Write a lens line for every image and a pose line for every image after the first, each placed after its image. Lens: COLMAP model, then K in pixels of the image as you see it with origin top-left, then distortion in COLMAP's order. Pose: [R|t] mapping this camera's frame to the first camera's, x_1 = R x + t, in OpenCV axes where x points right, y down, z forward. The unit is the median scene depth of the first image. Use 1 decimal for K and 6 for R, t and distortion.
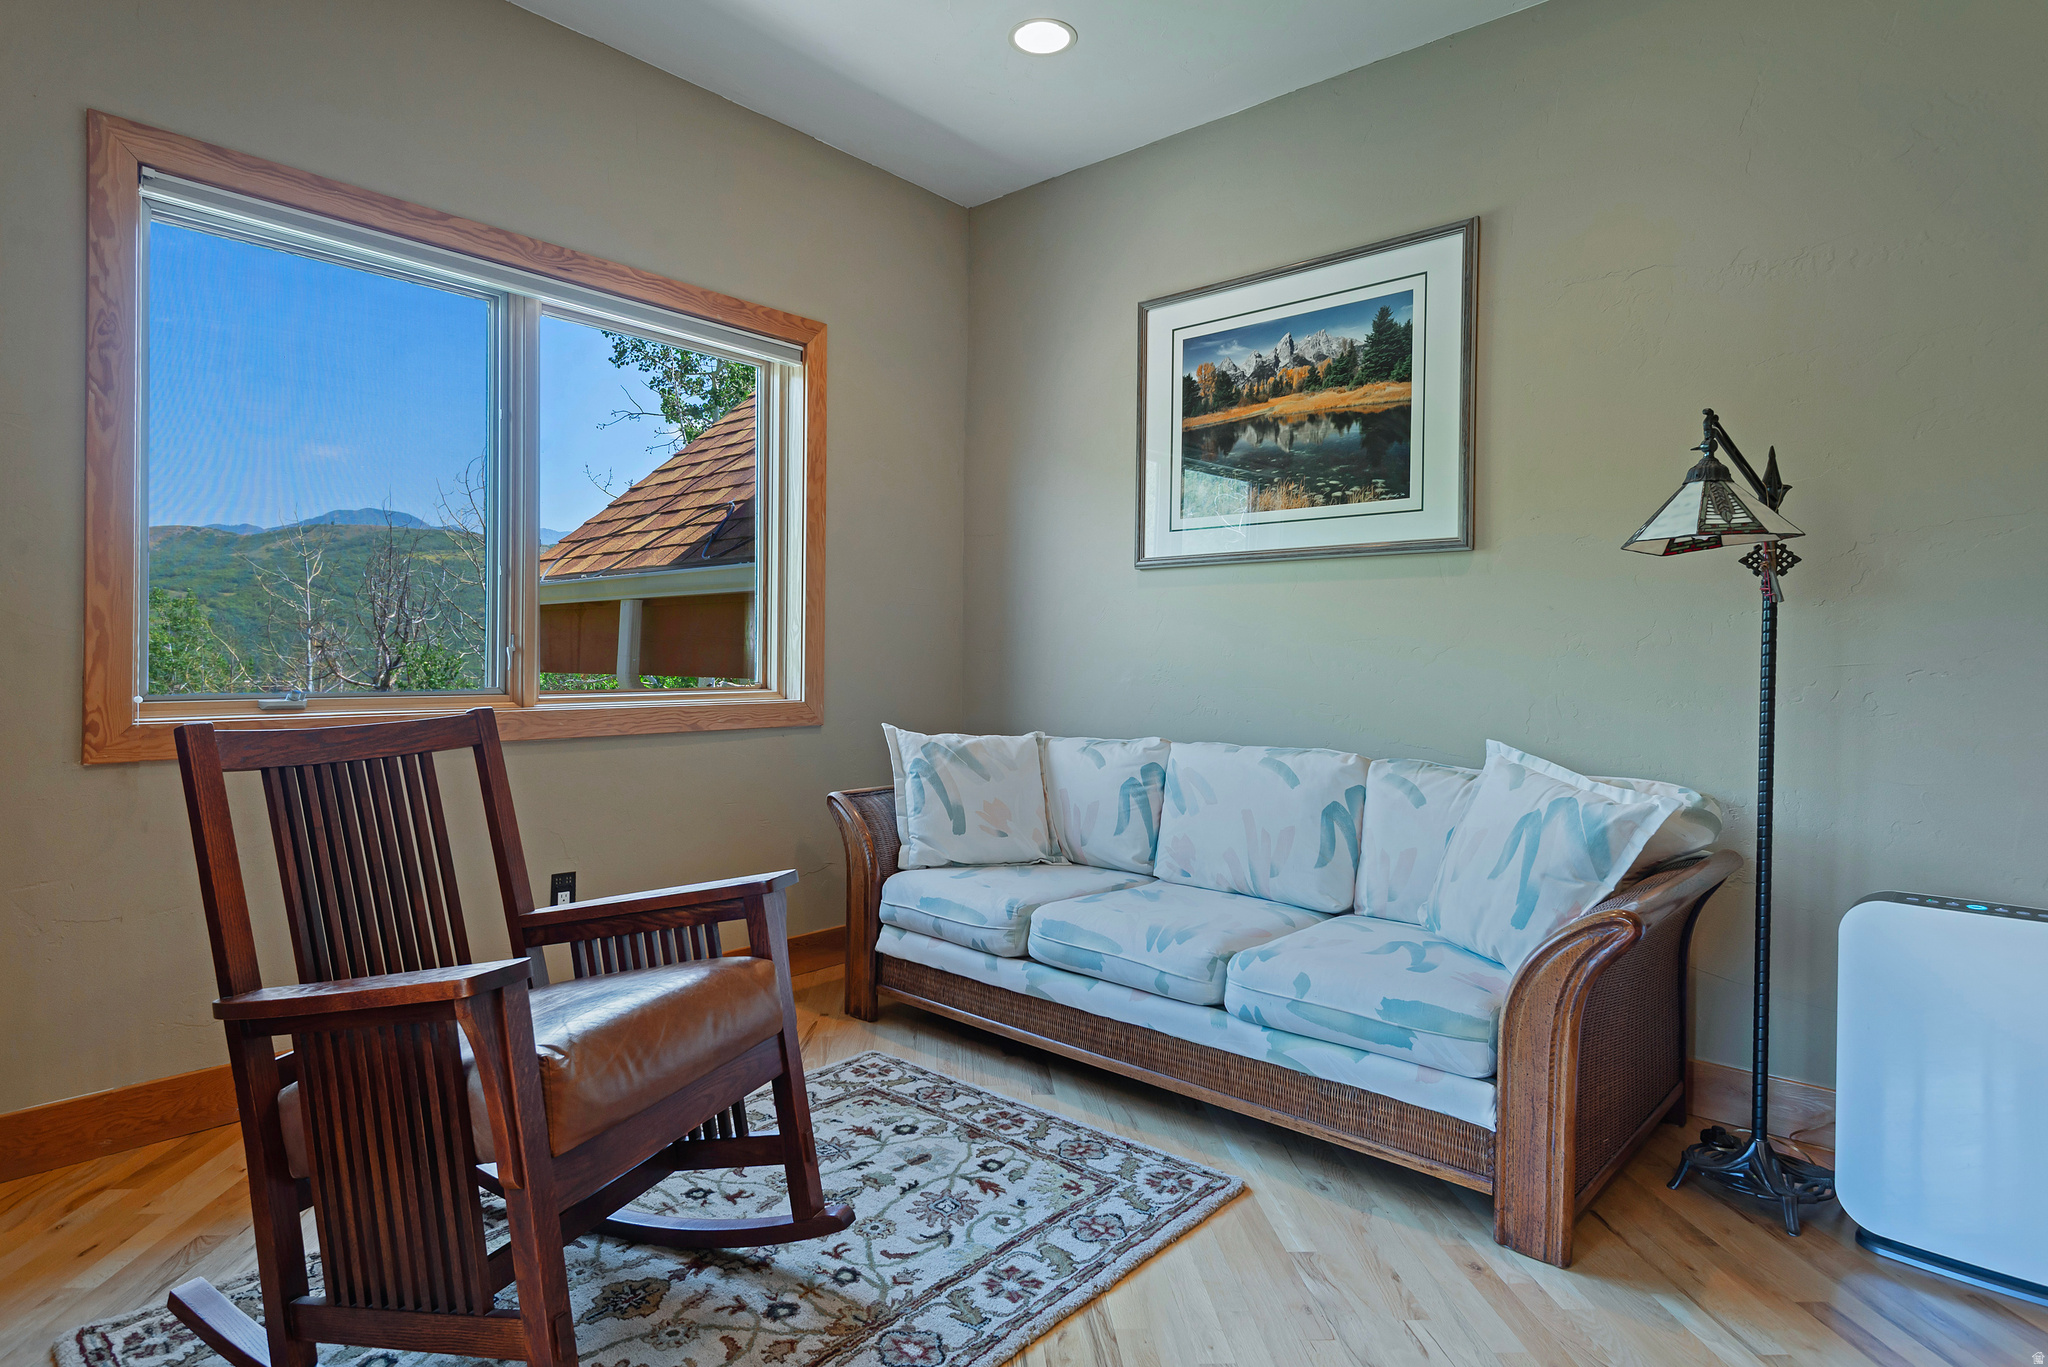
lens RADIAL K [[1105.4, 0, 976.9], [0, 1105.4, 682.1], [0, 0, 1]] dist [0.012162, 0.000076]
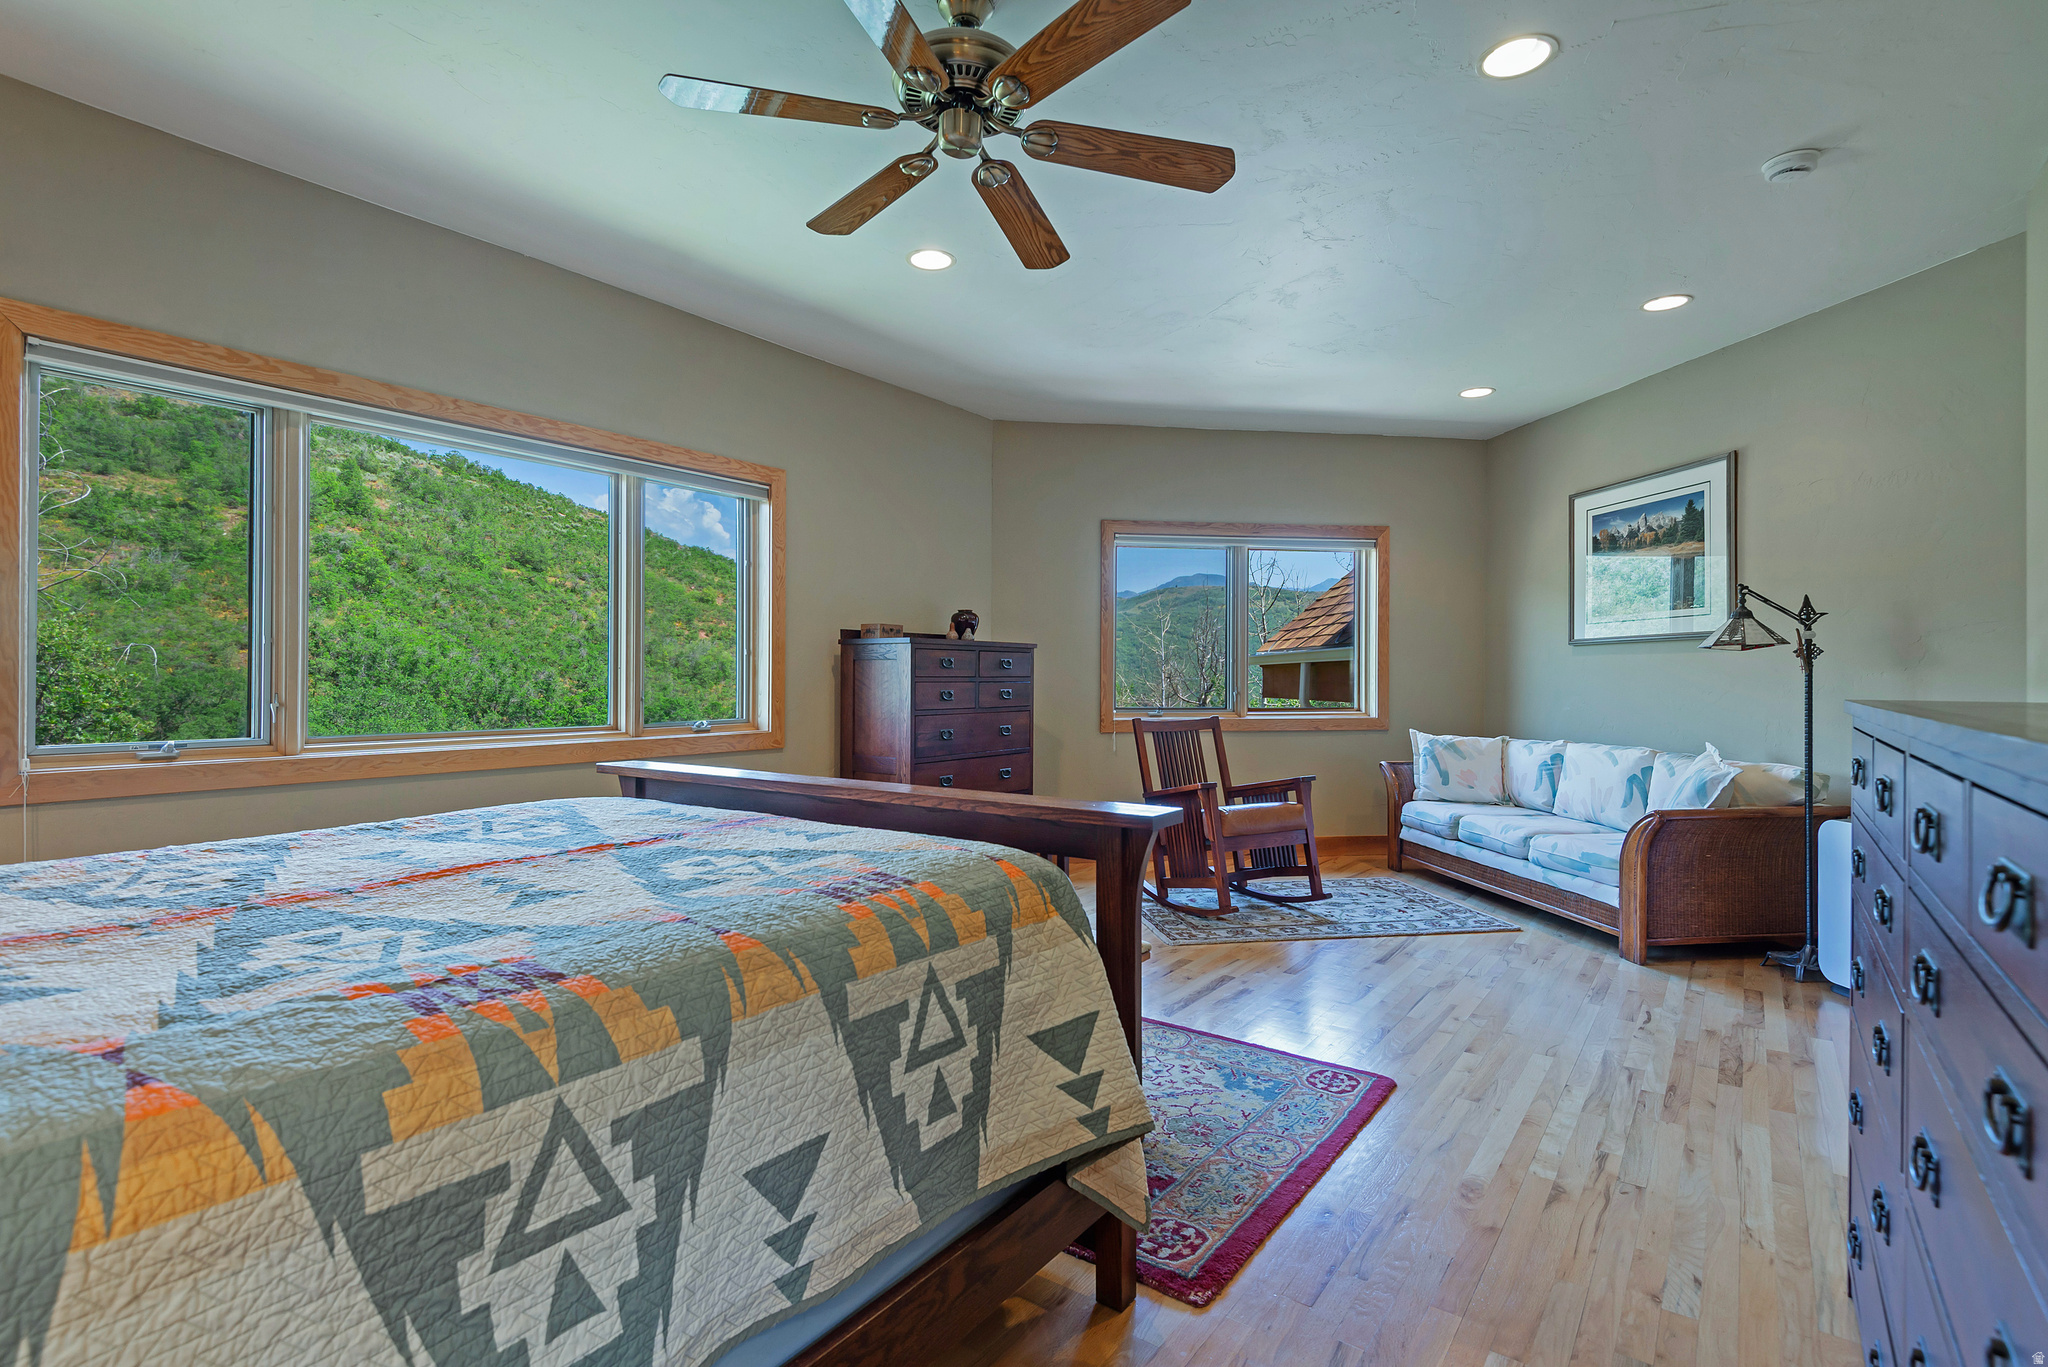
lens RADIAL K [[942.4, 0, 1021.7], [0, 942.4, 660.7], [0, 0, 1]] dist [0.032110, -0.022136]
pose [[0.778210, -0.022458, -0.627602, 0.492308], [-0.005740, 0.999064, -0.042867, -0.009517], [0.627978, 0.036962, 0.777353, -0.861251]]
